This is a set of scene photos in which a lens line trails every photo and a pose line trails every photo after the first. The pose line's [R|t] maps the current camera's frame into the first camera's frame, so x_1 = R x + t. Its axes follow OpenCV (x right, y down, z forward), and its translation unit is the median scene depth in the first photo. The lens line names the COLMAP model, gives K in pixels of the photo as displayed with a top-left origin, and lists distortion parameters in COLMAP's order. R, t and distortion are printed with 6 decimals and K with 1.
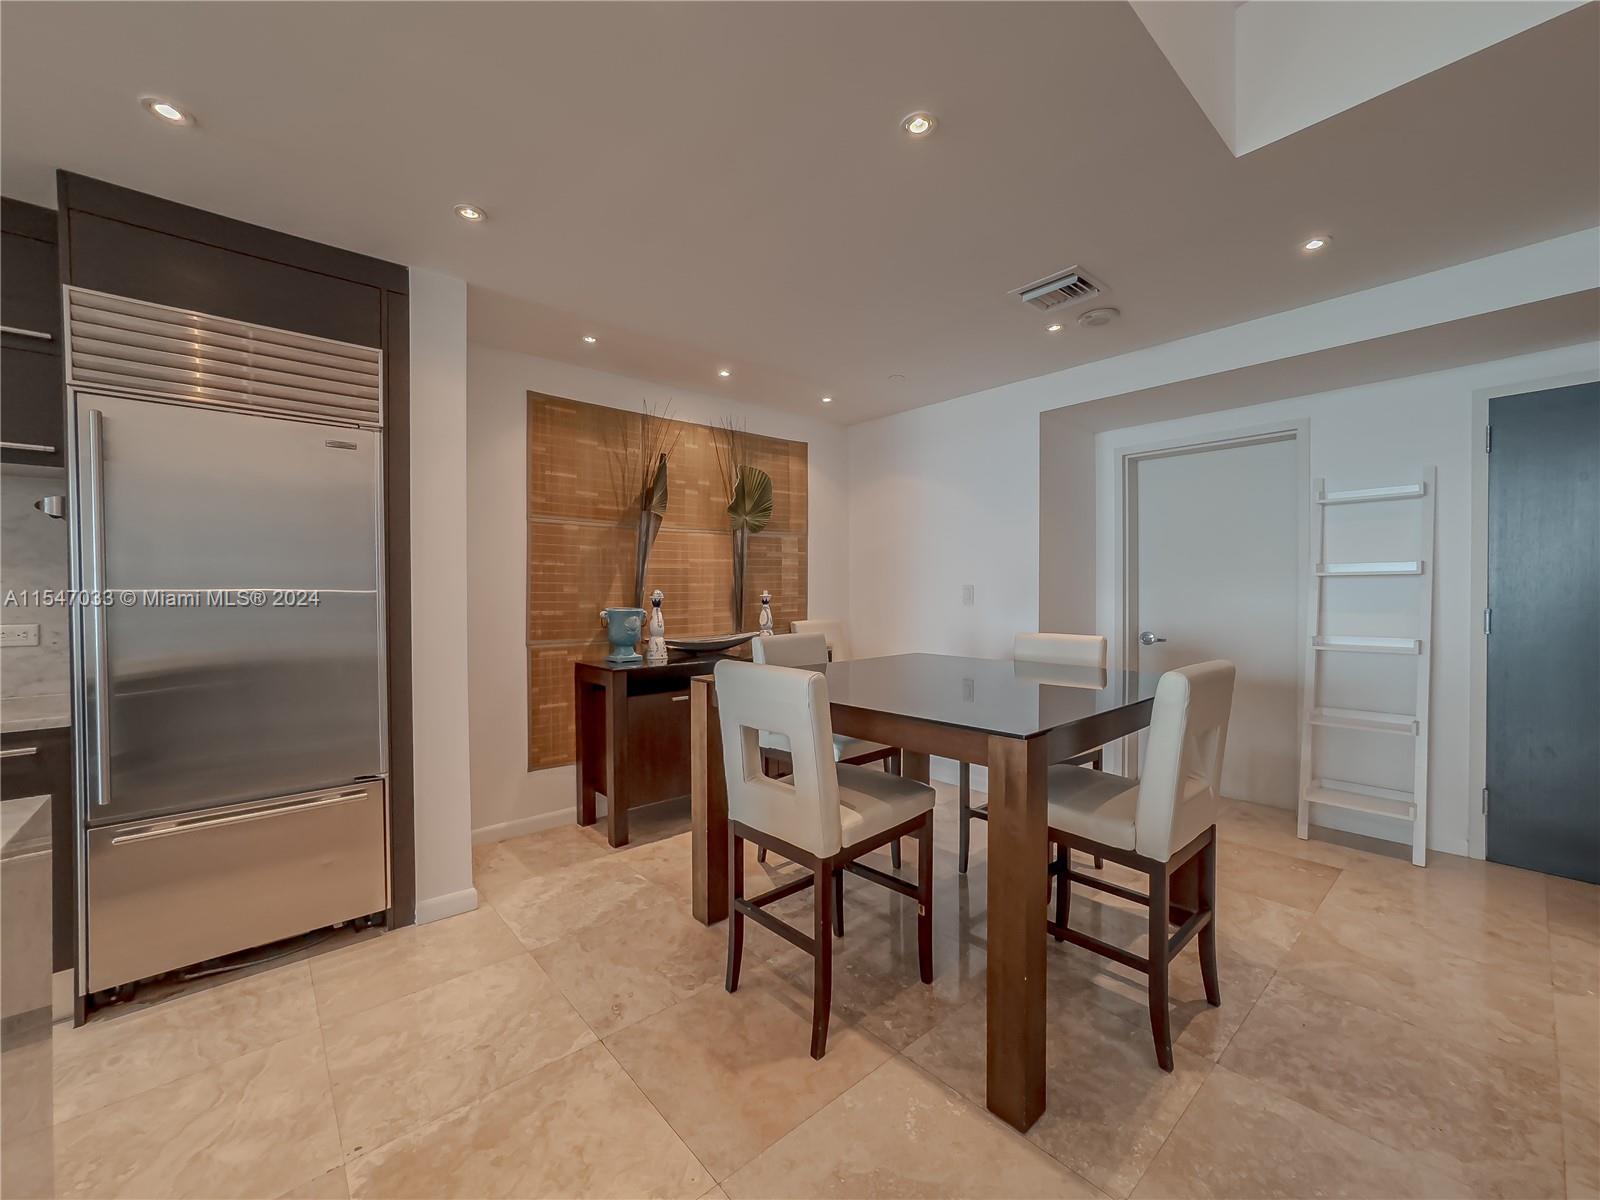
lens RADIAL K [[645.8, 0, 796.7], [0, 645.8, 597.9], [0, 0, 1]] dist [-0.035796, 0.014330]
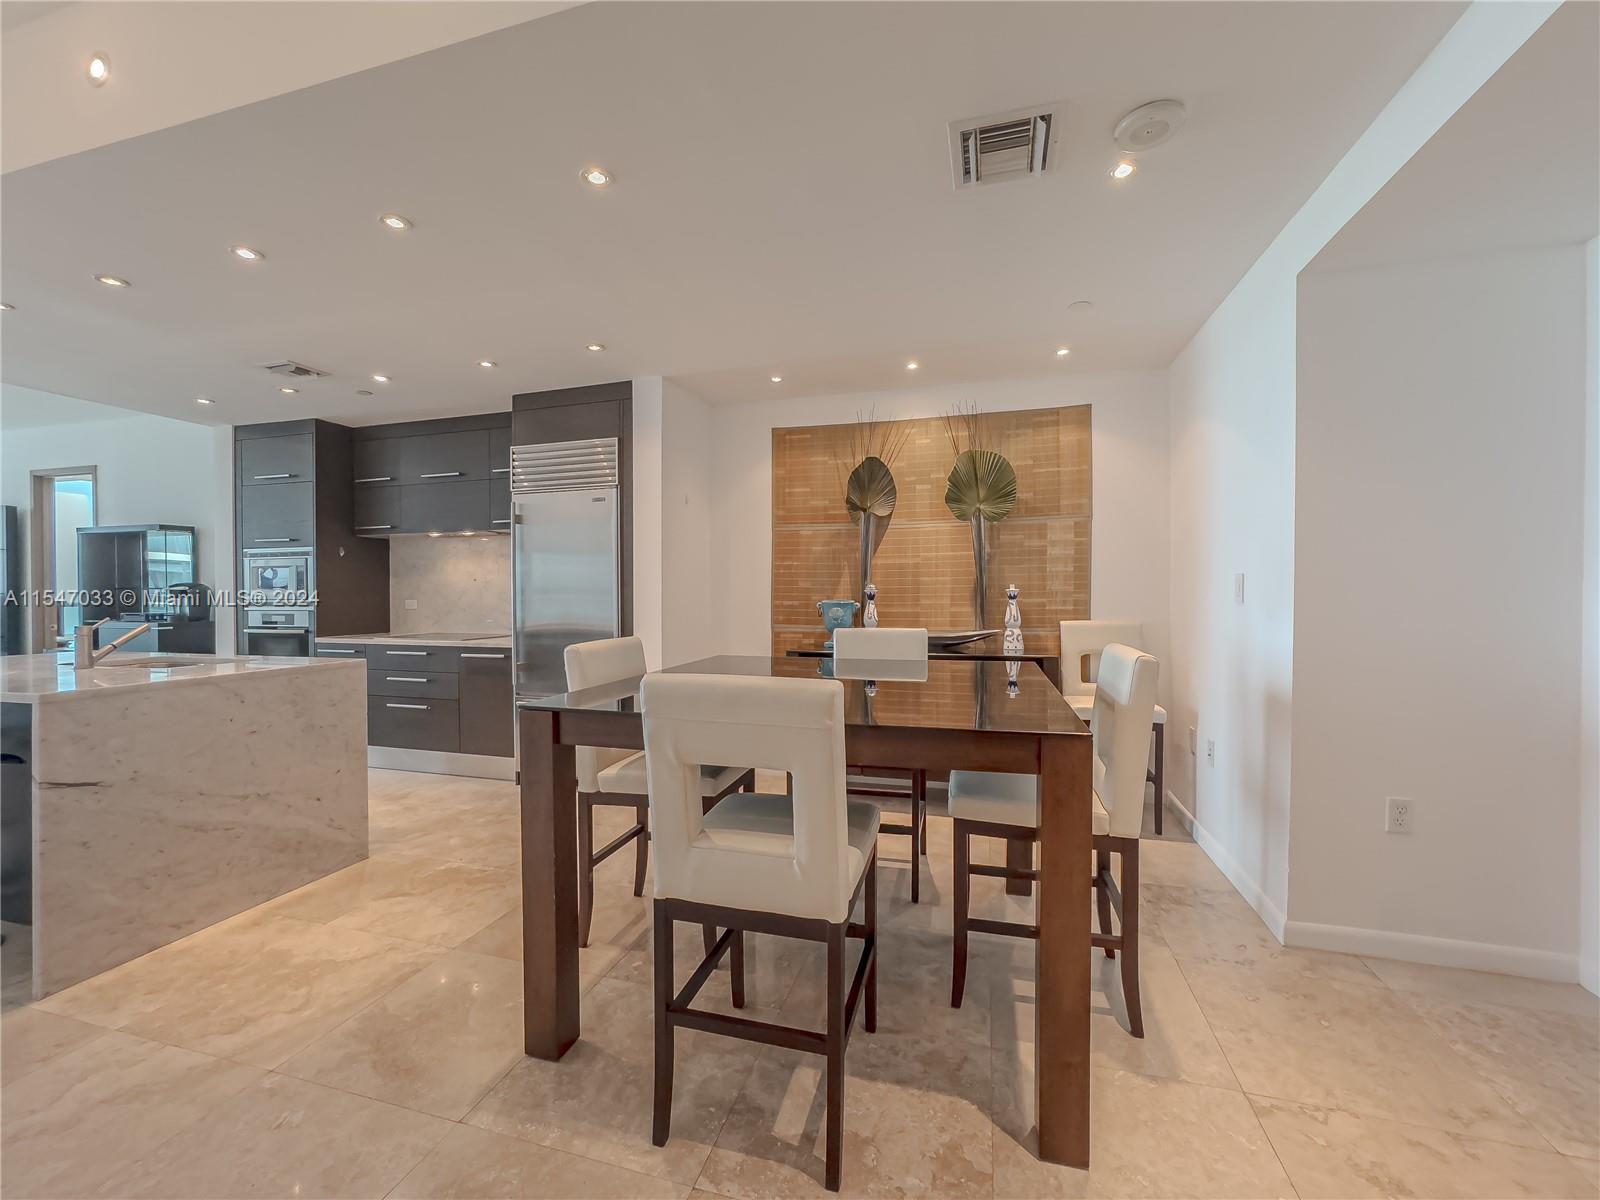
lens RADIAL K [[645.8, 0, 806.8], [0, 645.8, 599.7], [0, 0, 1]] dist [-0.035796, 0.014330]
pose [[0.548718, 0.013707, -0.835895, 0.671787], [-0.007872, 0.999906, 0.011229, 0.002715], [0.835970, 0.000418, 0.548775, 0.336718]]
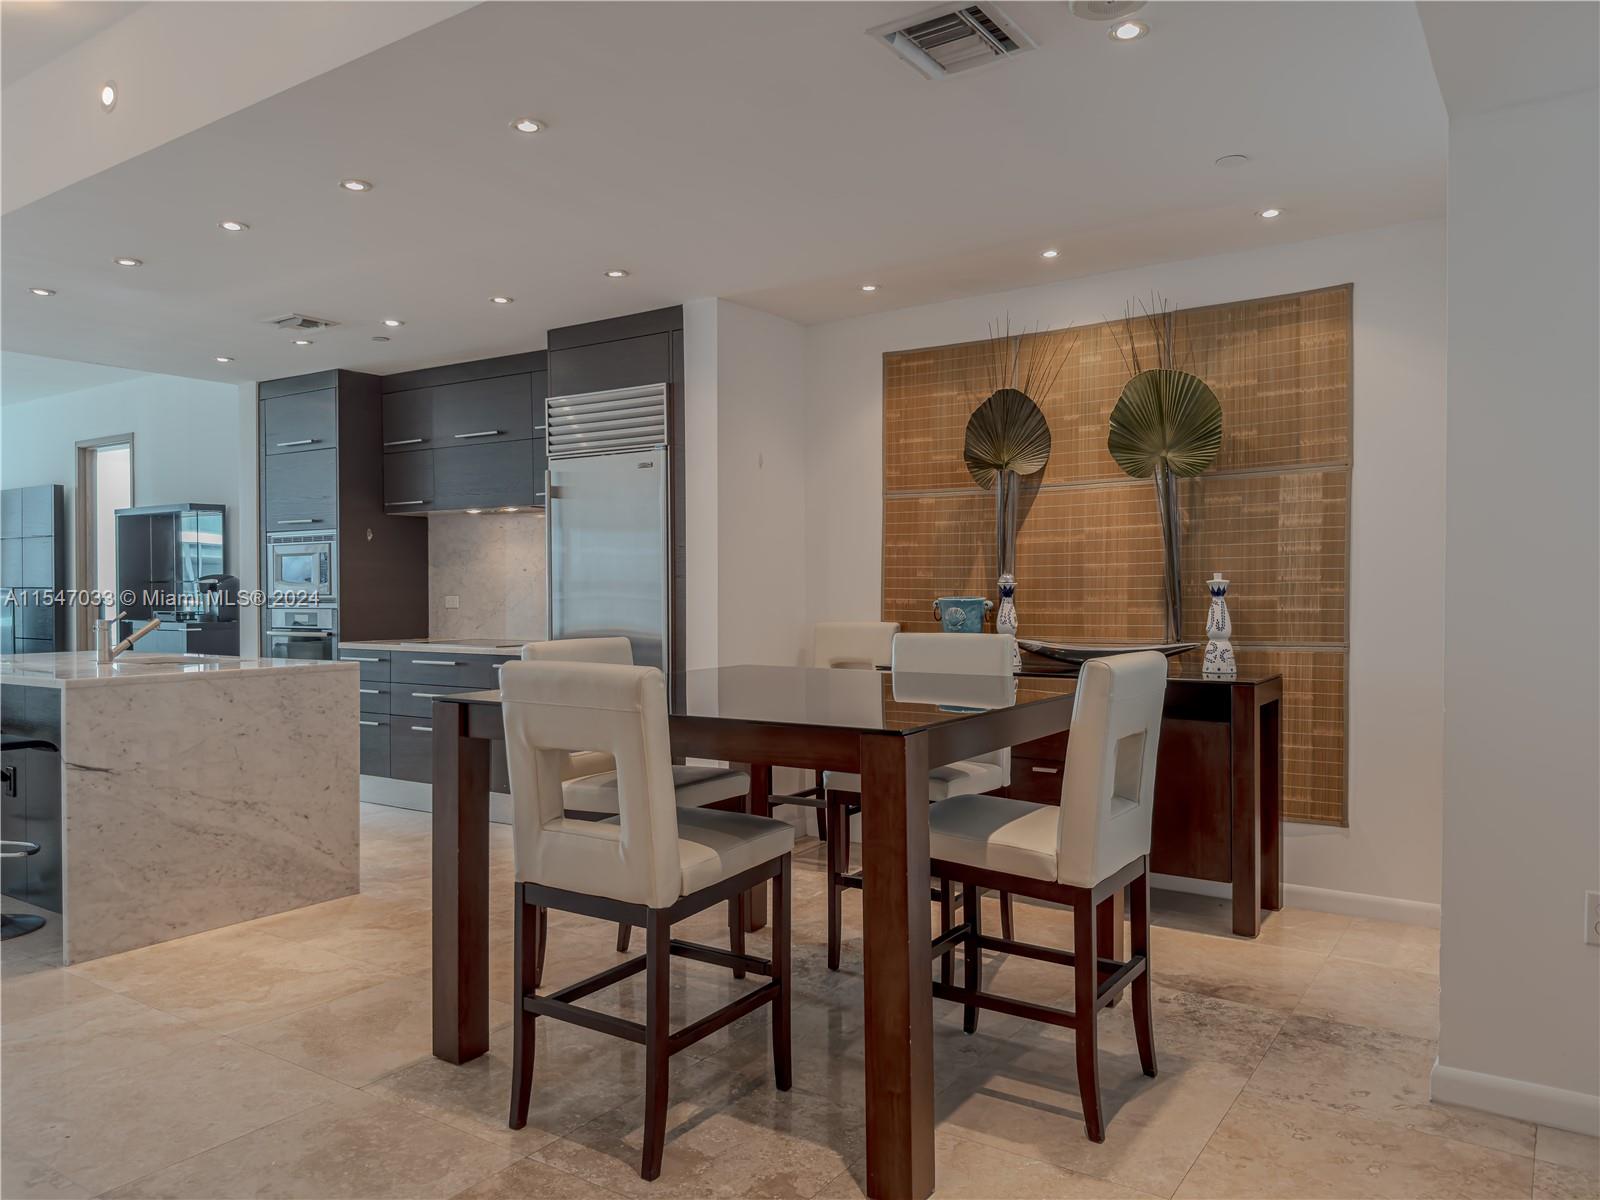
lens RADIAL K [[1134.1, 0, 809.2], [0, 1134.1, 598.6], [0, 0, 1]] dist [0.083328, -0.101644]
pose [[0.256181, 0.012834, -0.966544, 1.057074], [-0.008150, 0.999905, 0.011116, 0.003651], [0.966595, 0.005030, 0.256261, 0.473020]]
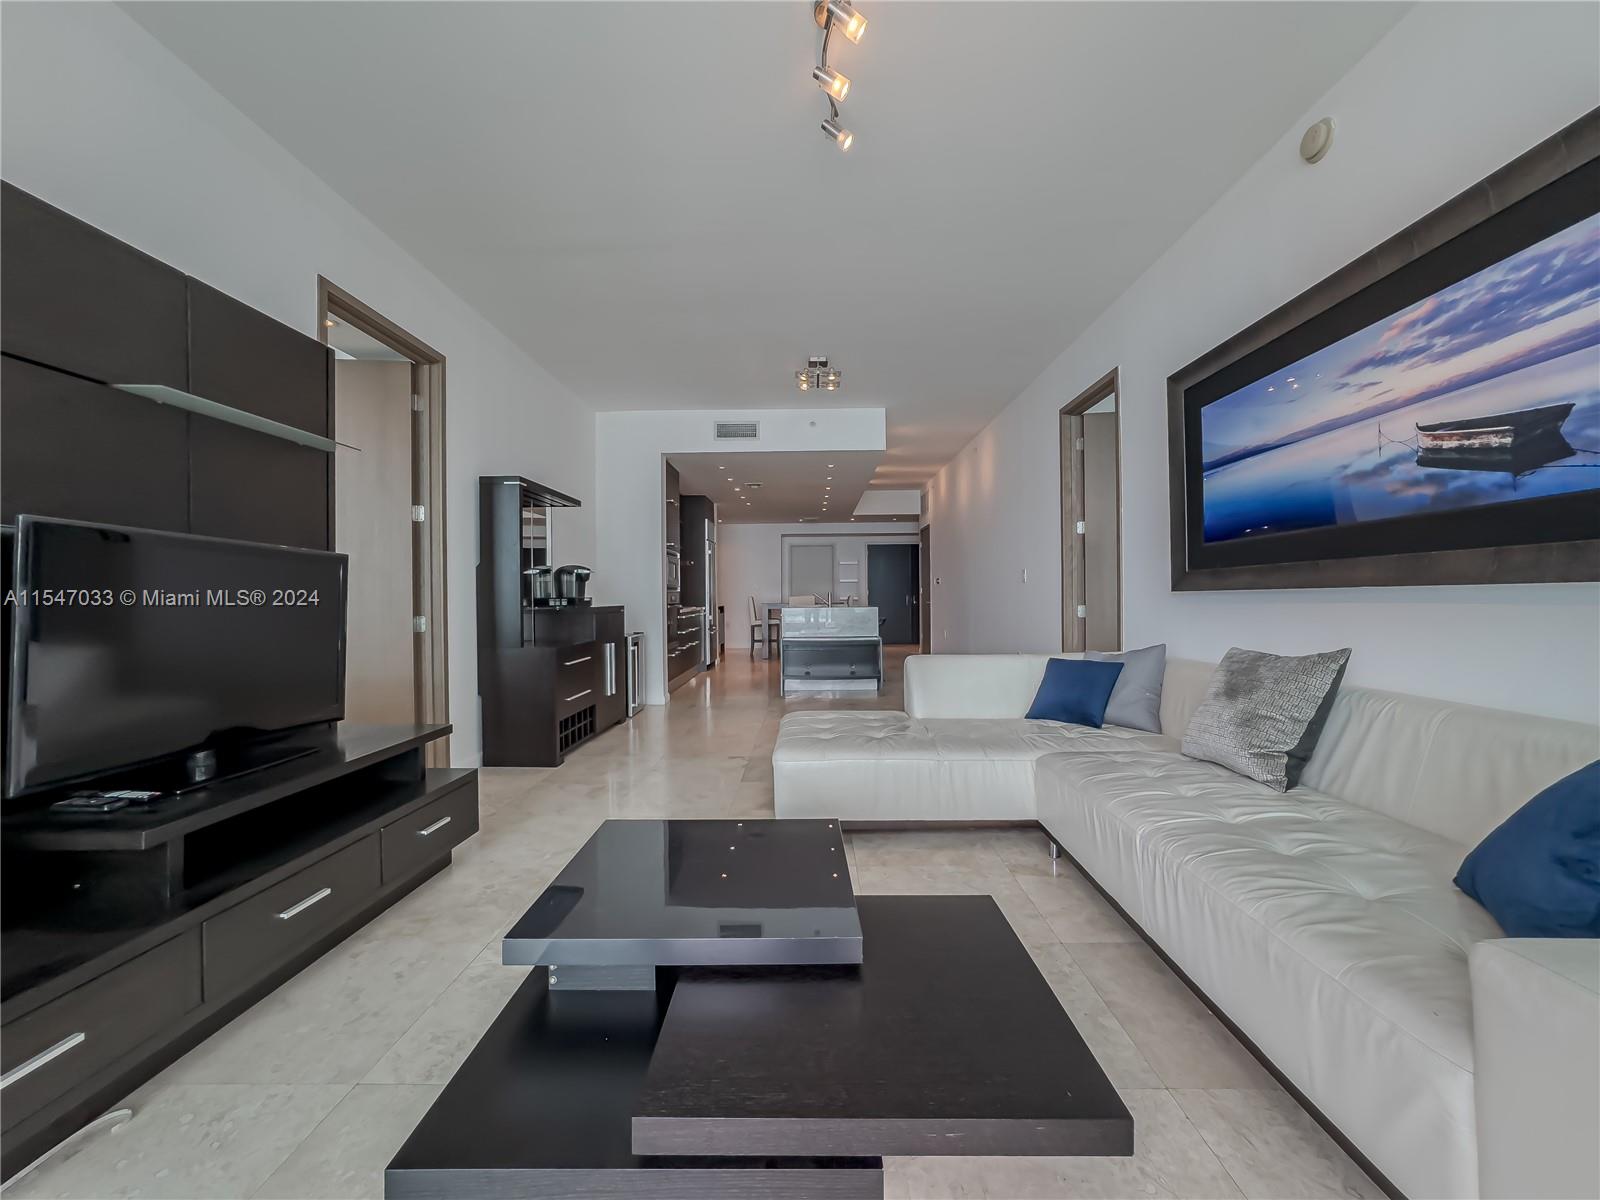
lens RADIAL K [[645.8, 0, 794.5], [0, 645.8, 598.0], [0, 0, 1]] dist [-0.035796, 0.014330]
pose [[0.675990, -0.003593, 0.736902, -2.309552], [0.011510, 0.999918, -0.005683, 0.082439], [-0.736821, 0.012324, 0.675975, -1.513174]]
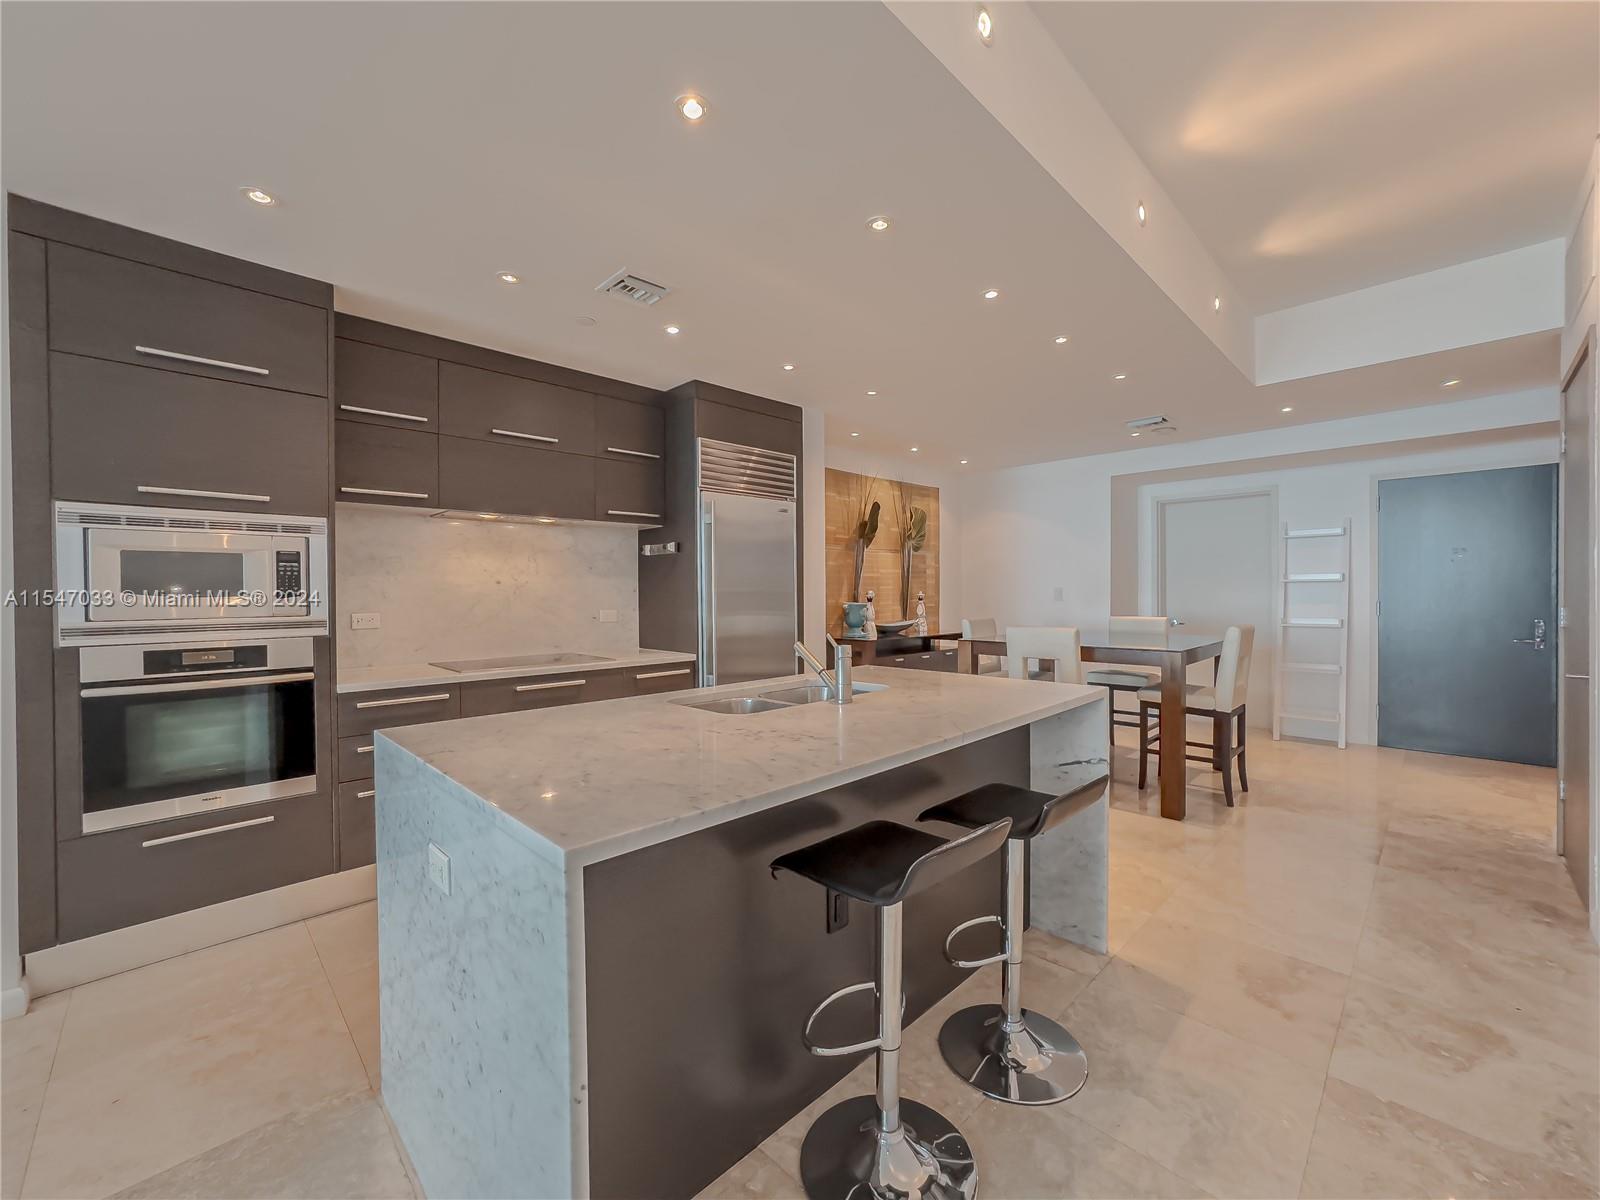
lens RADIAL K [[645.8, 0, 799.0], [0, 645.8, 598.9], [0, 0, 1]] dist [-0.035796, 0.014330]
pose [[0.998242, -0.001880, 0.059244, -0.506592], [0.001969, 0.999997, -0.001445, 0.008948], [-0.059241, 0.001559, 0.998243, -0.544226]]
